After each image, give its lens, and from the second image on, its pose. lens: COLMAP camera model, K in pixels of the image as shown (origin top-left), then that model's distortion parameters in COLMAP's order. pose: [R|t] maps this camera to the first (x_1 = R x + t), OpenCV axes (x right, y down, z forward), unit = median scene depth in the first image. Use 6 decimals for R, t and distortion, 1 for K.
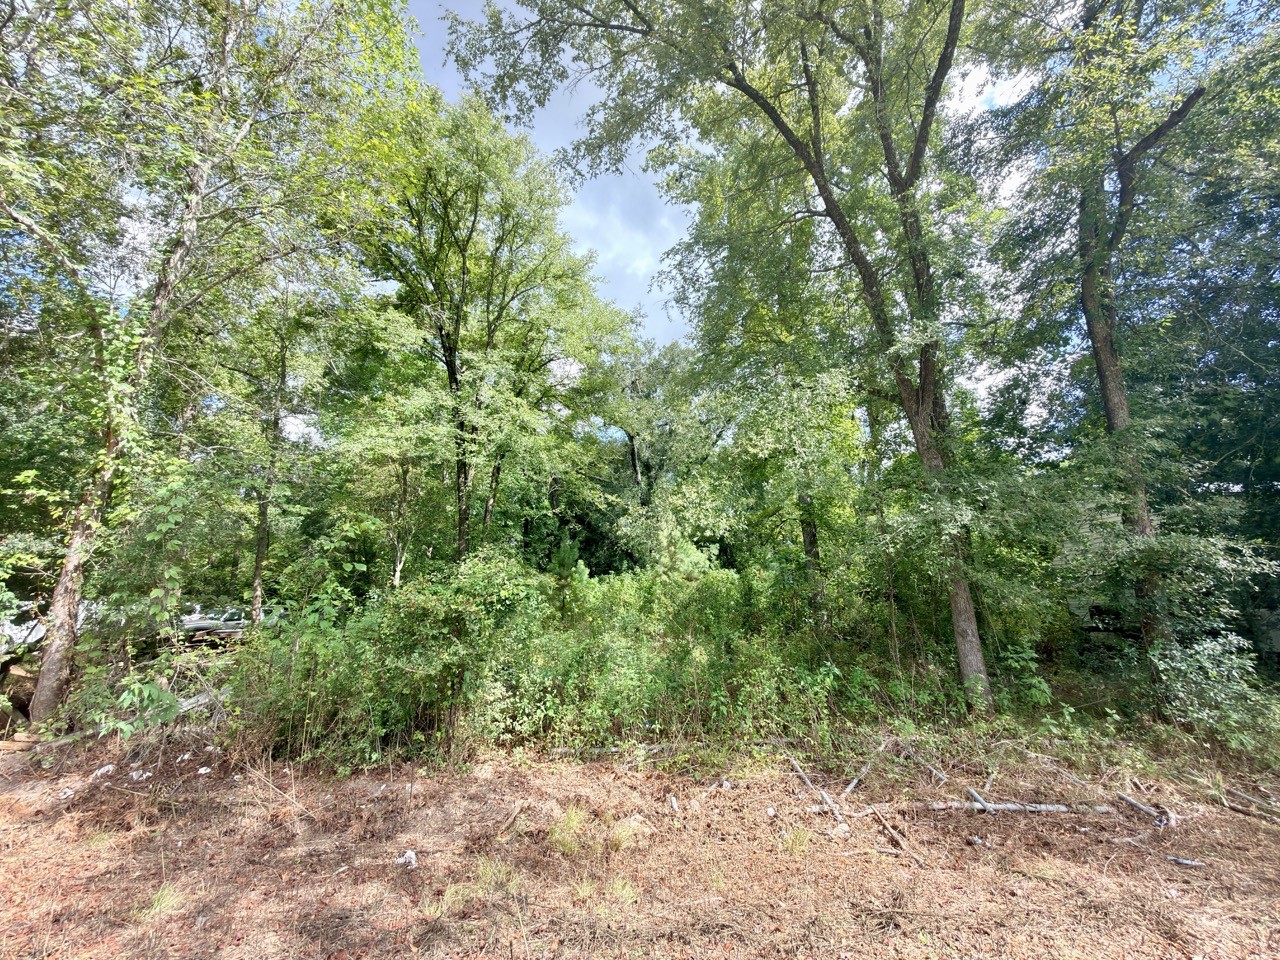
lens RADIAL K [[511.1, 0, 643.9], [0, 511.1, 480.3], [0, 0, 1]] dist [0.001963, 0.000353]
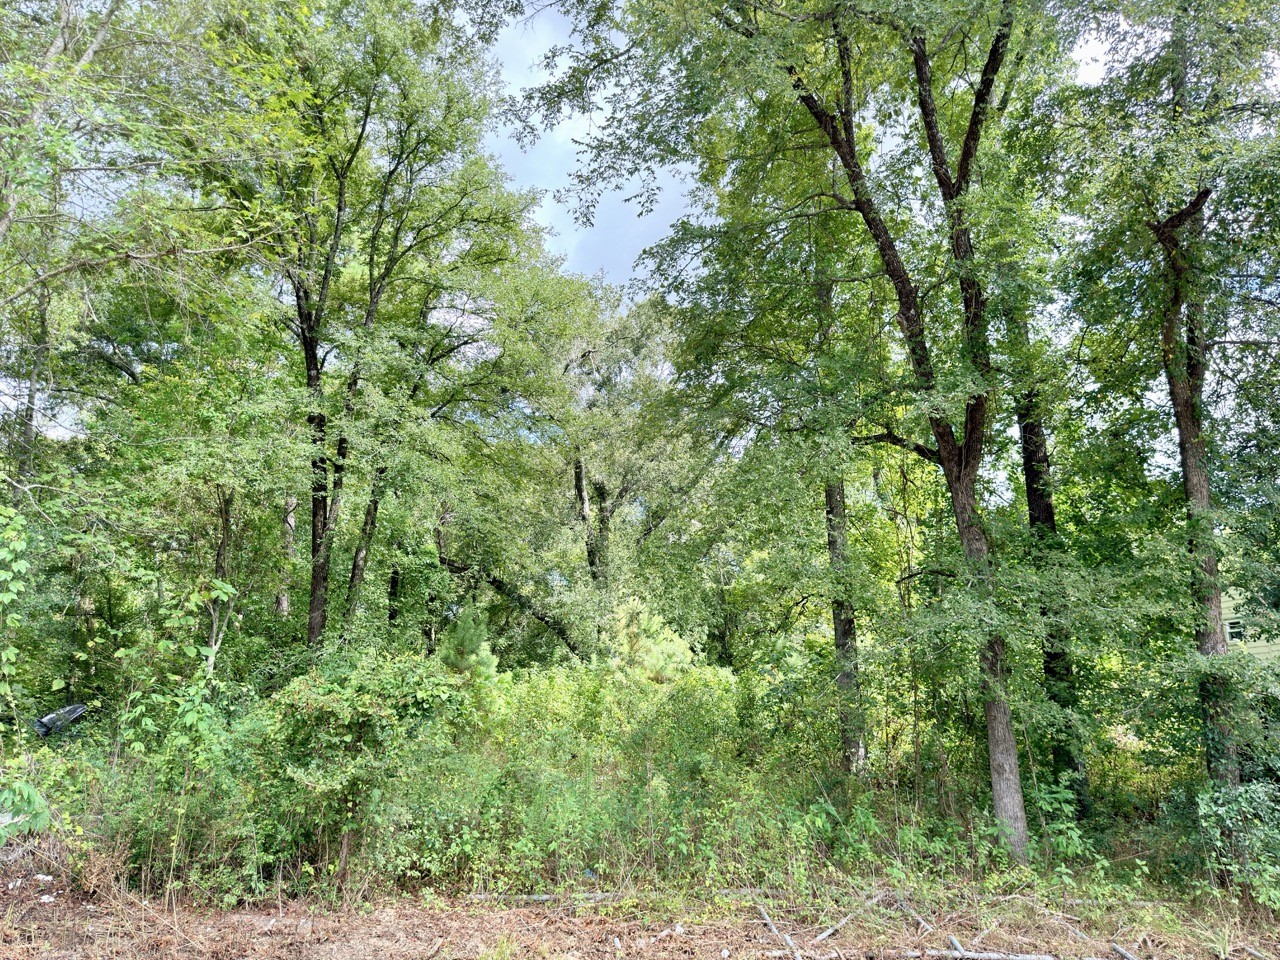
lens RADIAL K [[901.5, 0, 637.5], [0, 901.5, 477.7], [0, 0, 1]] dist [0.027805, -0.025790]
pose [[0.997576, 0.048784, 0.049612, -0.012889], [-0.047494, 0.998510, -0.026876, -0.072370], [-0.050850, 0.024455, 0.998407, -0.329583]]
